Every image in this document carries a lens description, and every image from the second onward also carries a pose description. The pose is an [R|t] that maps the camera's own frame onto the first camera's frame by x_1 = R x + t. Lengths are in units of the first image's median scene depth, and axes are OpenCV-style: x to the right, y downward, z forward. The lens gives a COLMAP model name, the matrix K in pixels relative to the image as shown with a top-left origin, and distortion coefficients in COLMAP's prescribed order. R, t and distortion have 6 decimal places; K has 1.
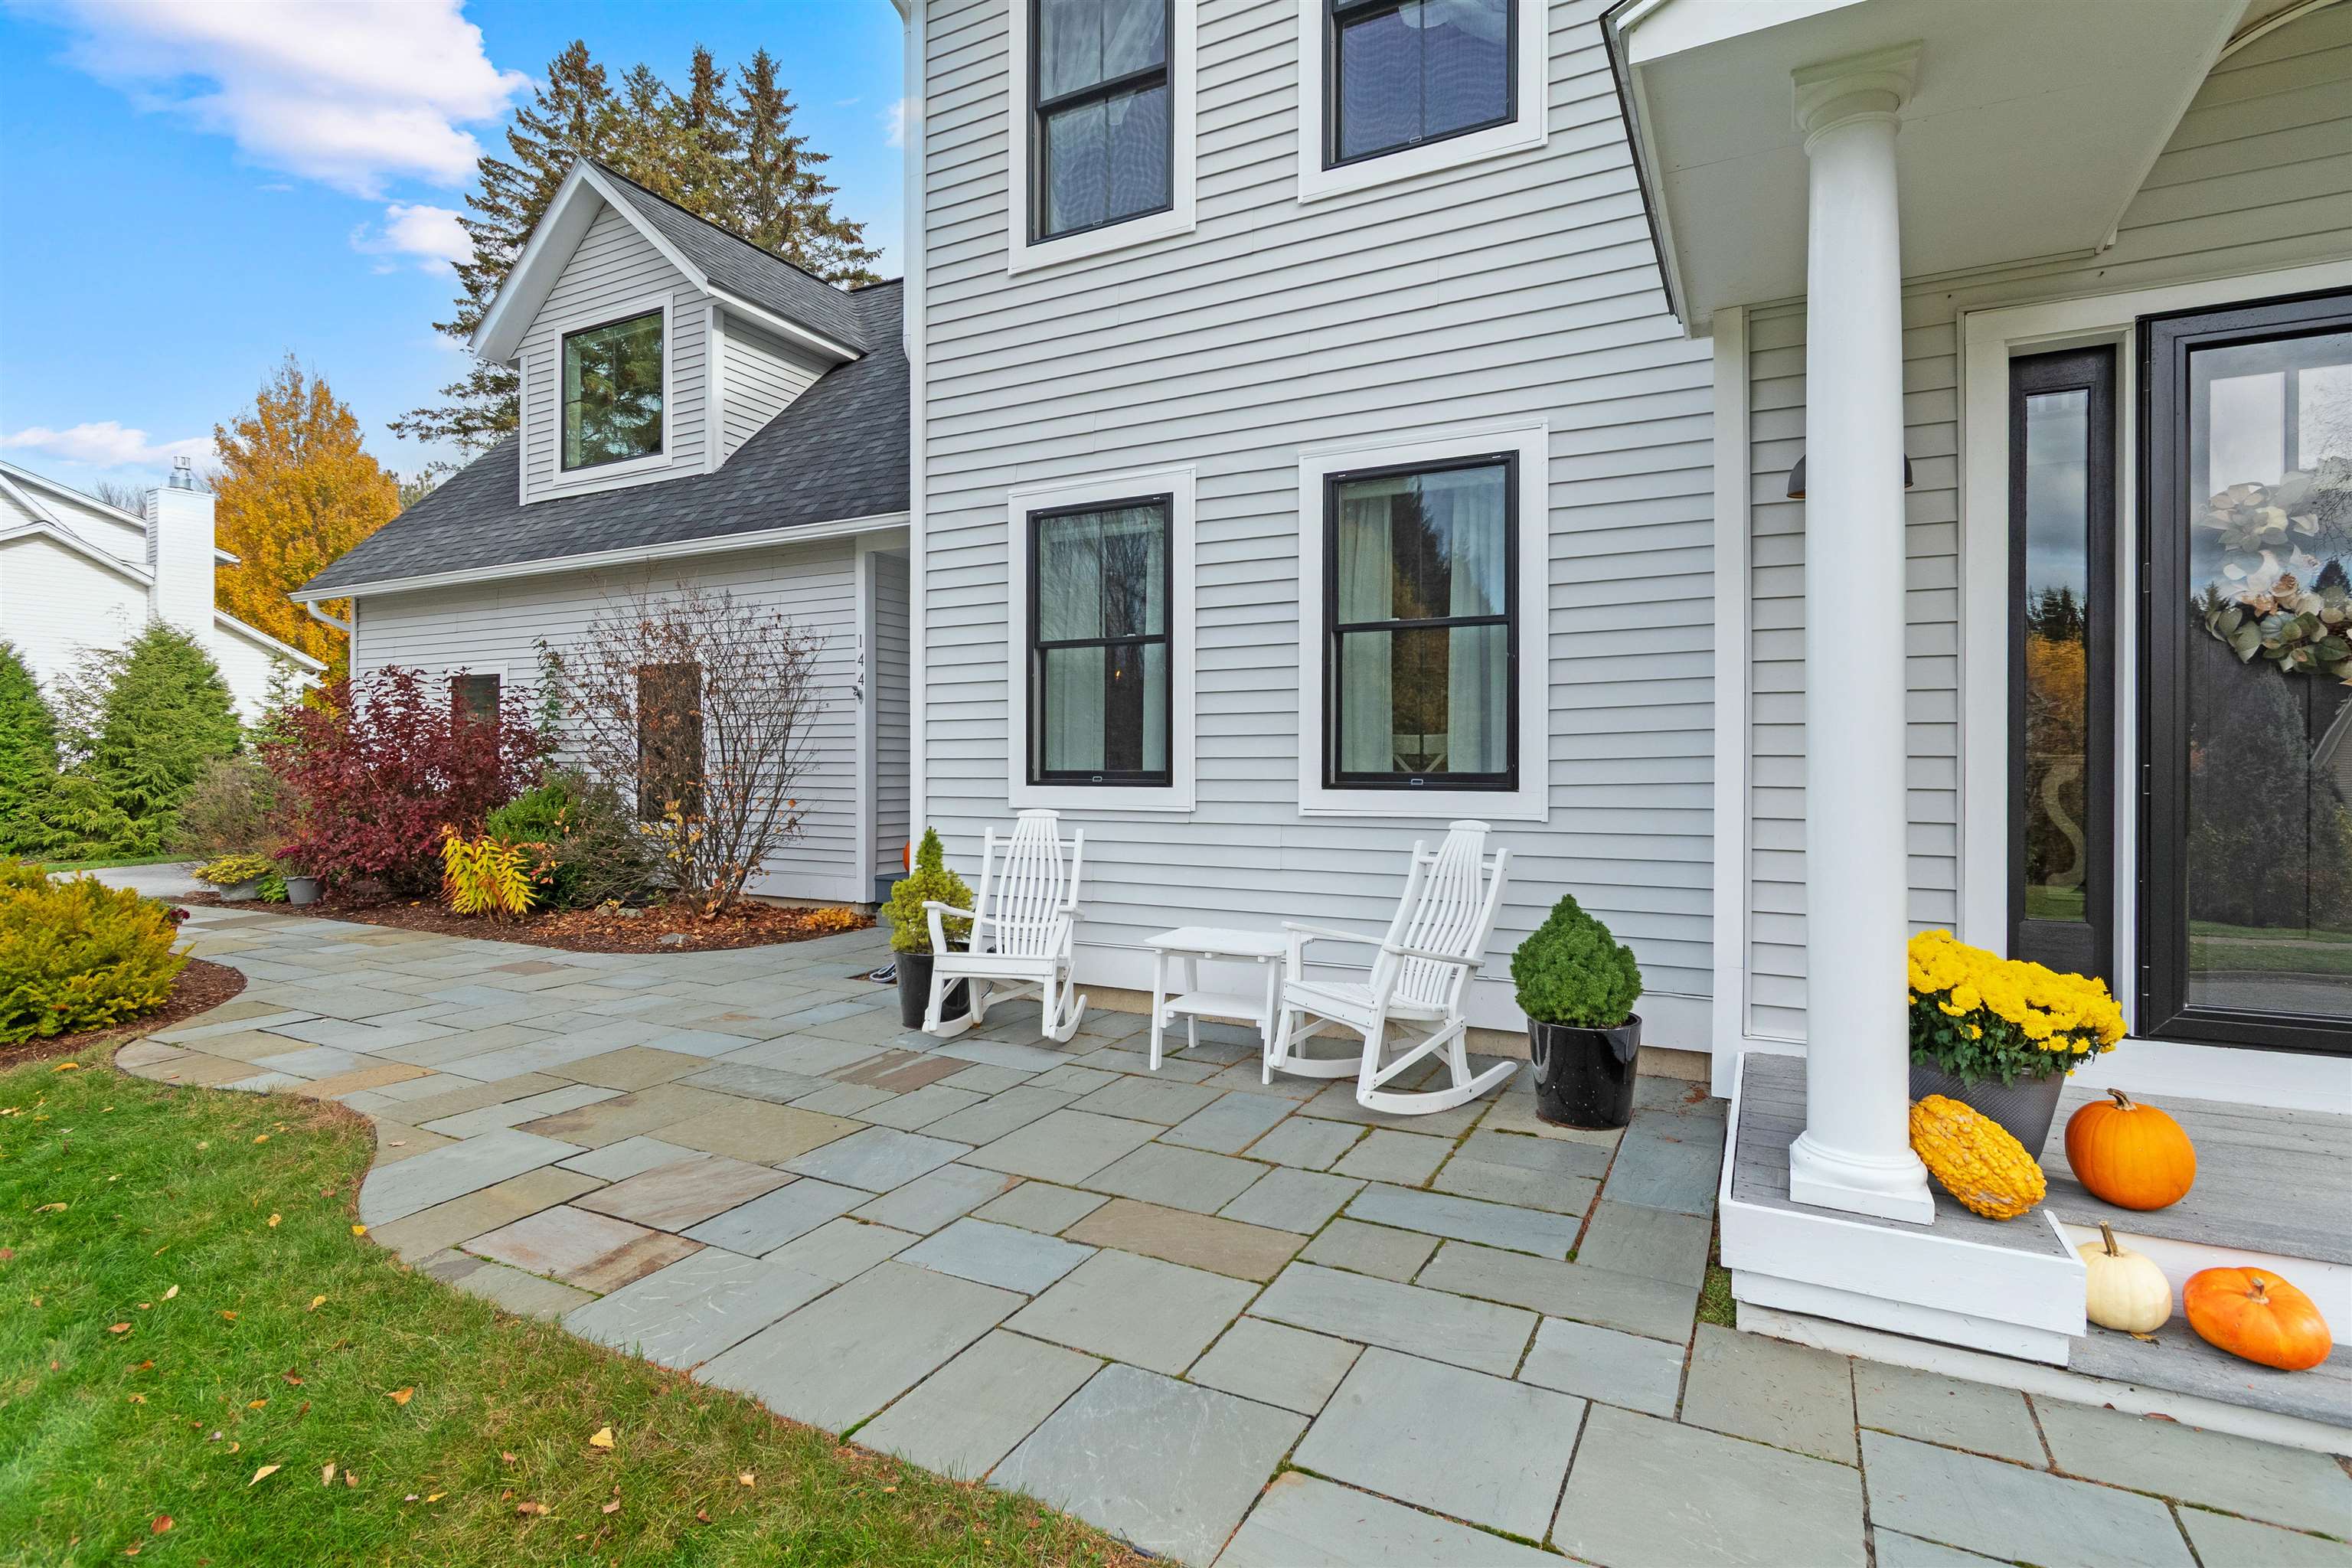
lens RADIAL K [[1112.7, 0, 1205.8], [0, 1112.7, 771.3], [0, 0, 1]] dist [0.003176, -0.000014]
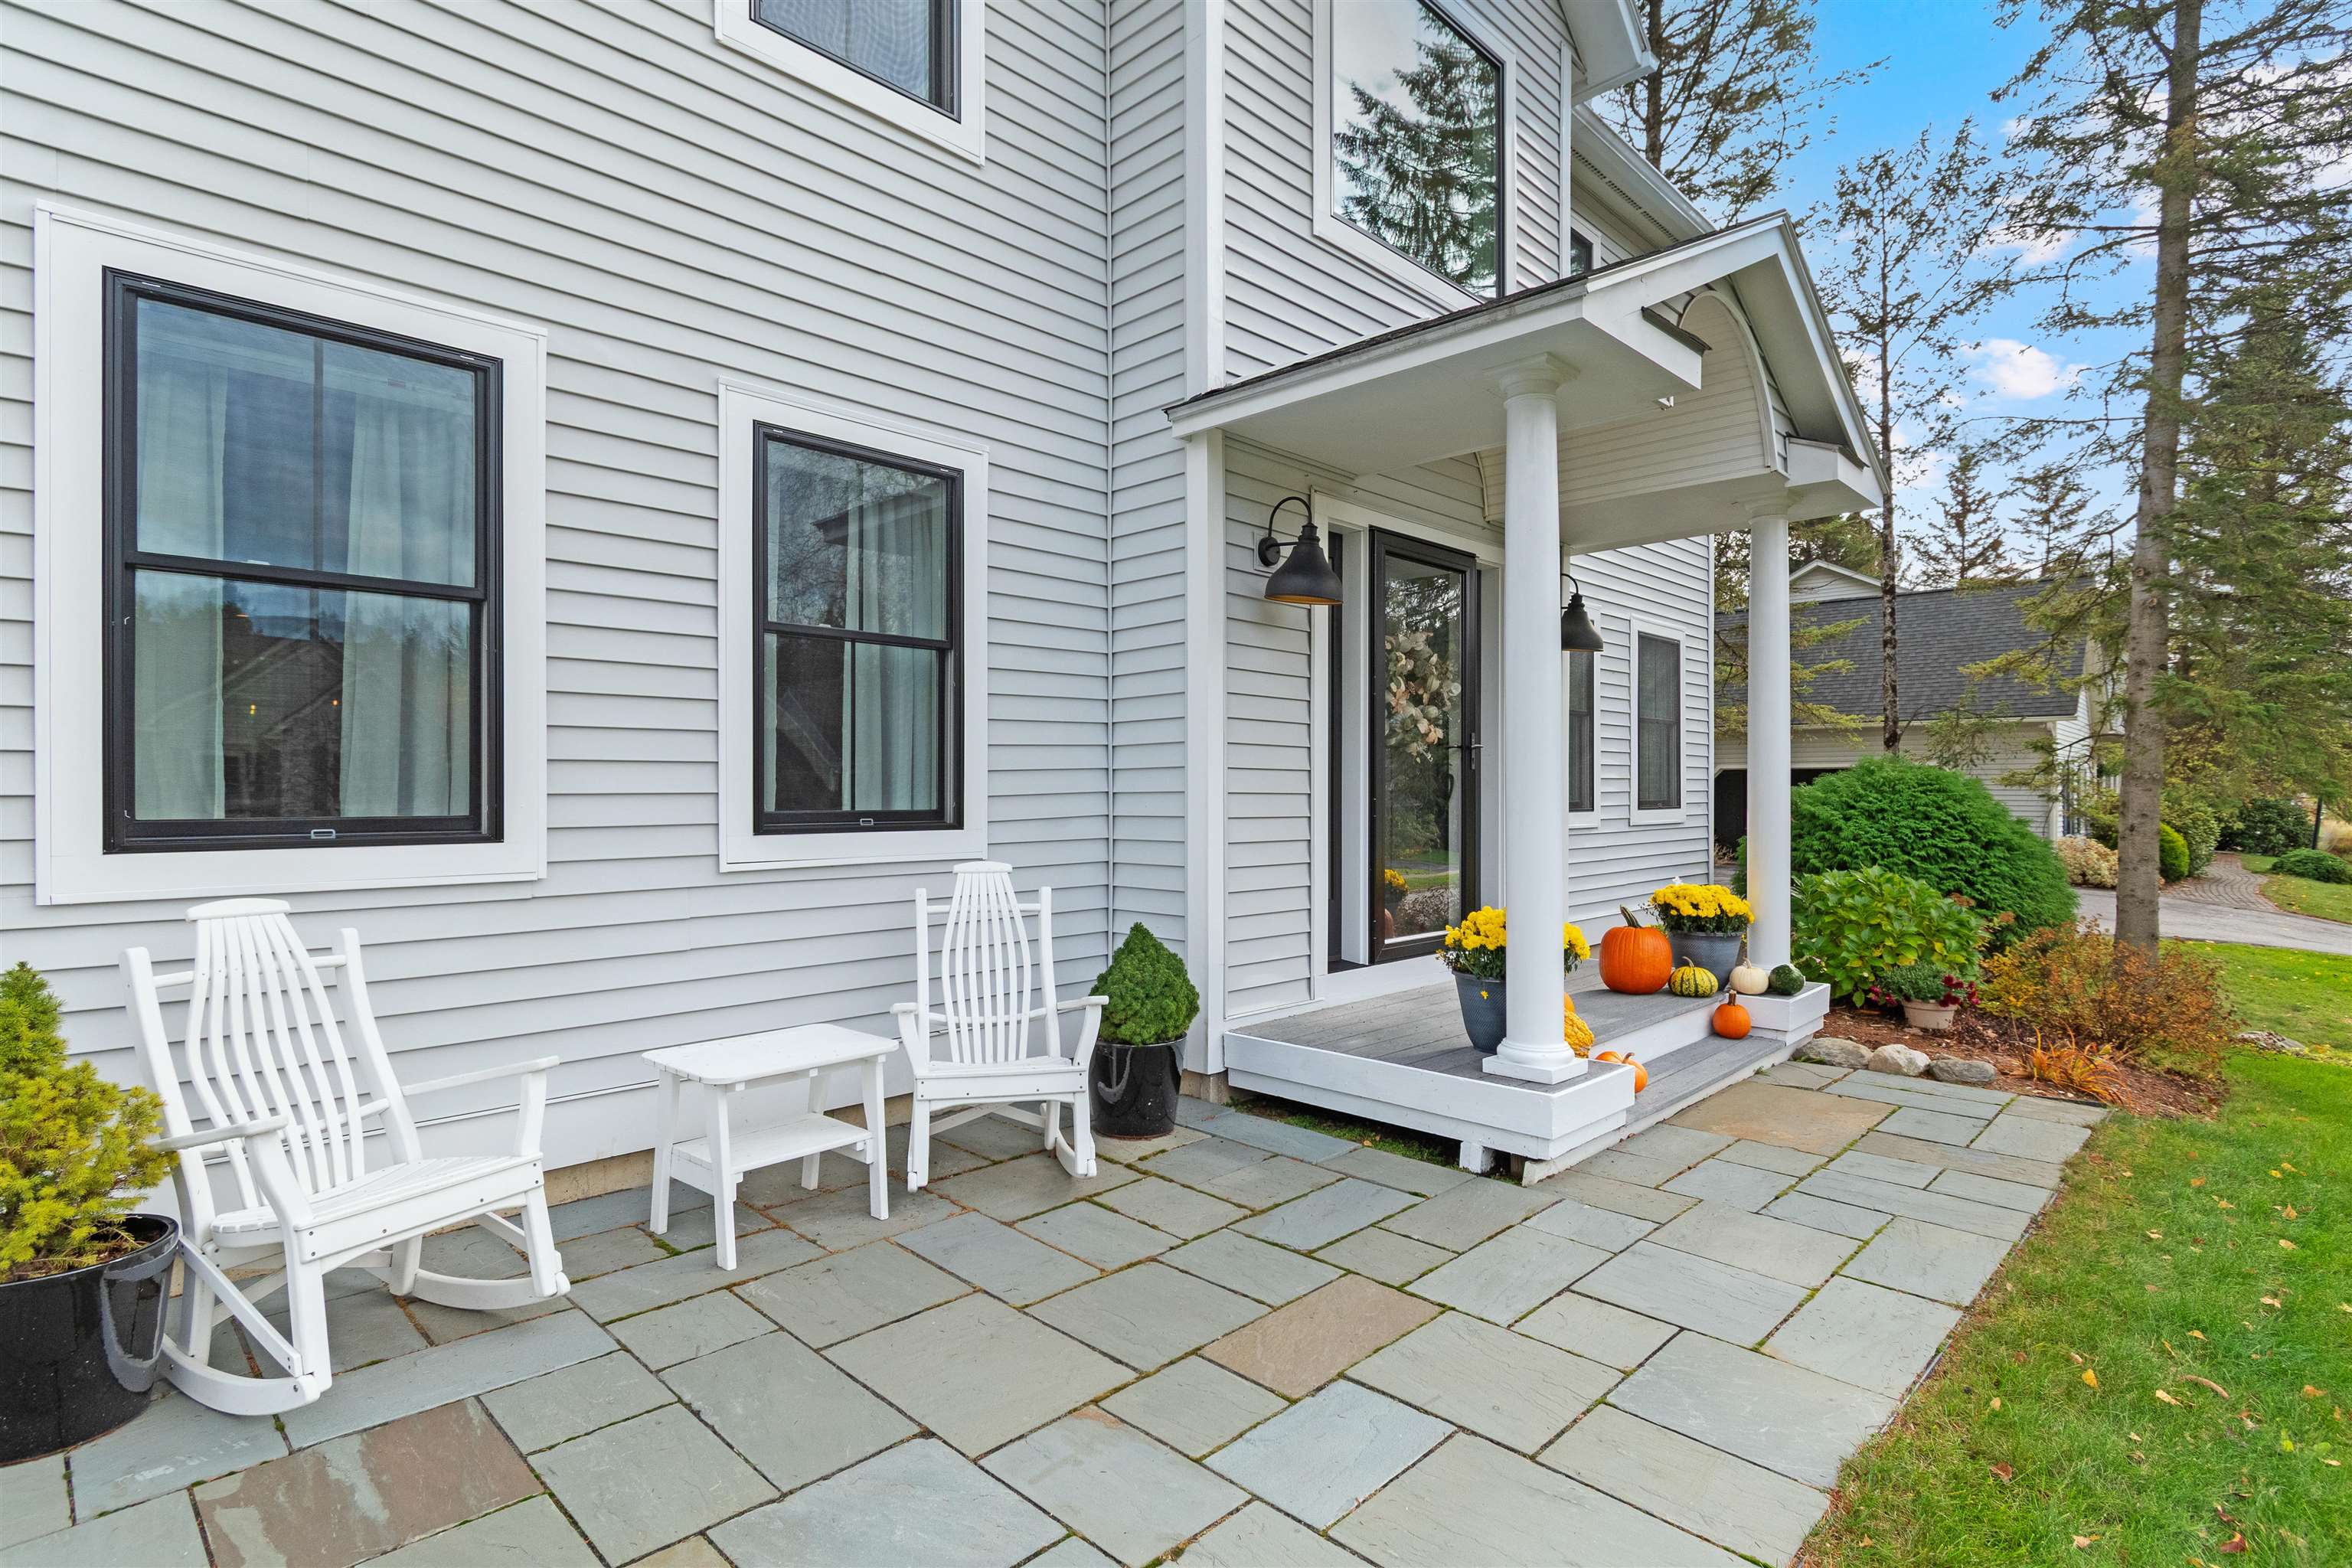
lens RADIAL K [[1158.3, 0, 1176.0], [0, 1158.3, 784.0], [0, 0, 1]] dist [0.001575, -0.000005]
pose [[0.301479, 0.003497, 0.953466, -0.565563], [0.007737, 0.999951, -0.006113, -0.011534], [-0.953441, 0.009220, 0.301438, 0.491438]]
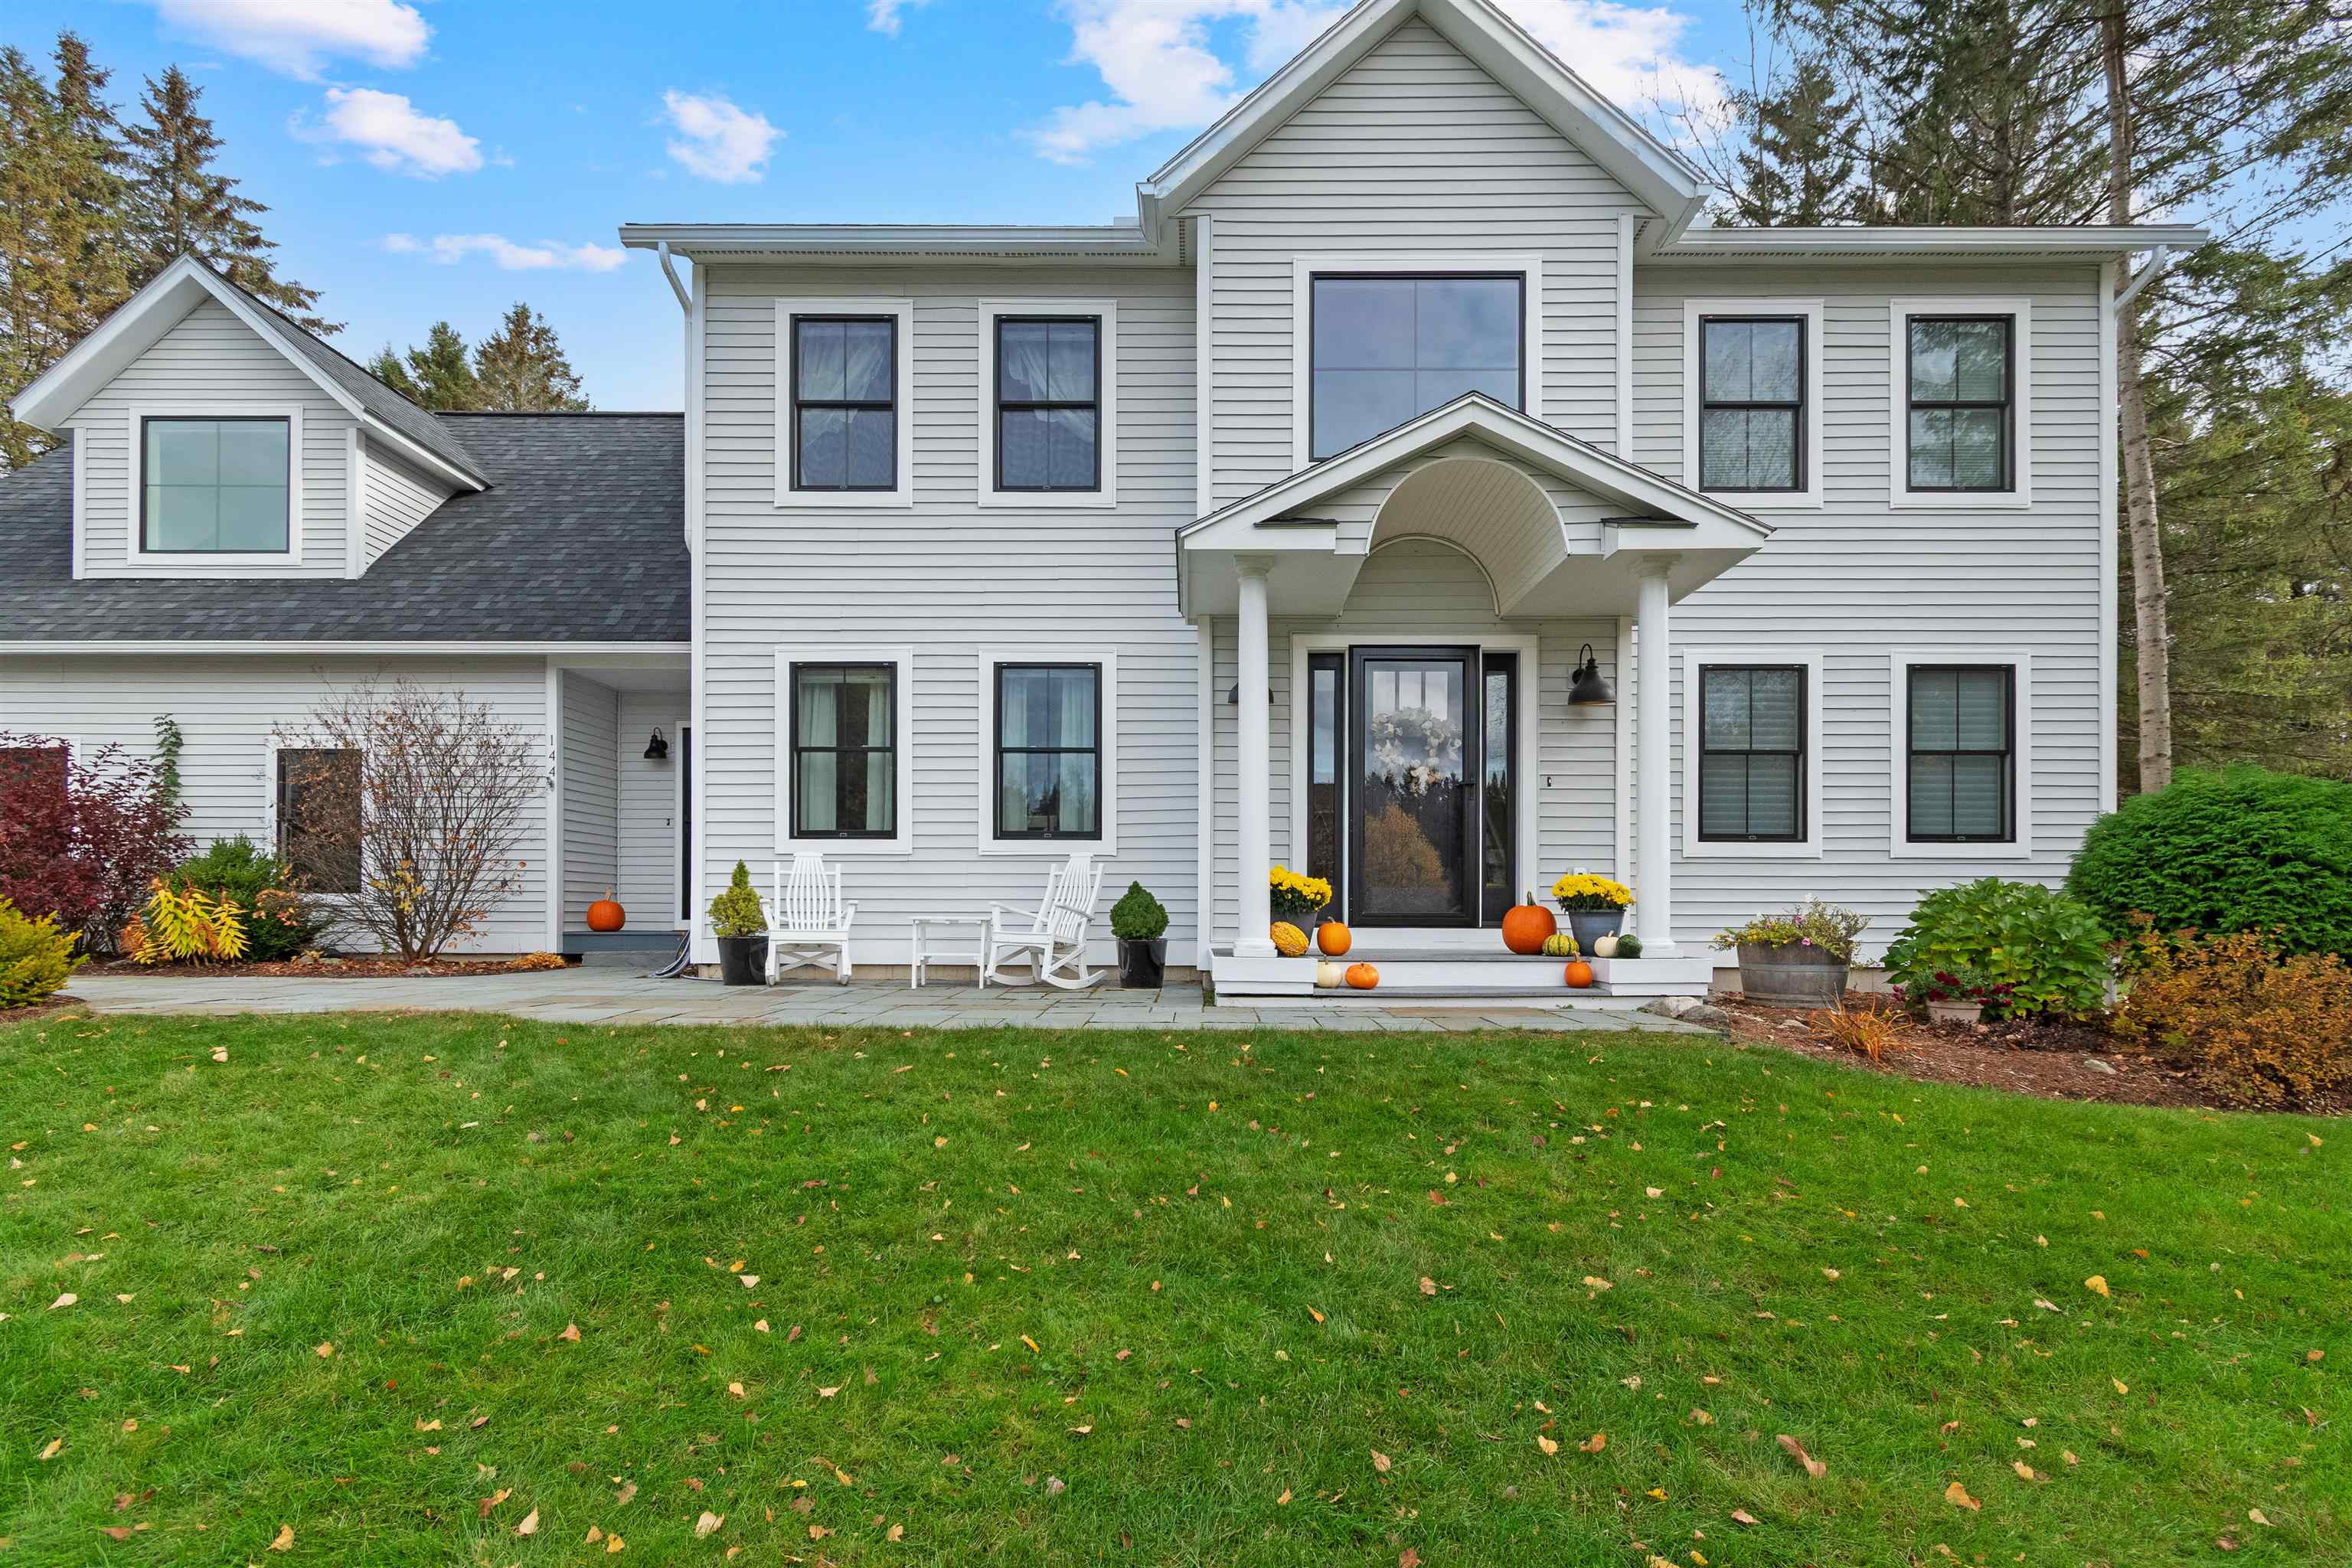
lens RADIAL K [[1083.0, 0, 1188.8], [0, 1083.0, 903.0], [0, 0, 1]] dist [-0.000651, 0.000318]
pose [[0.892114, 0.004211, 0.451790, -0.397791], [0.001102, 0.999933, -0.011497, 0.137586], [-0.451809, 0.010755, 0.892050, -0.679446]]
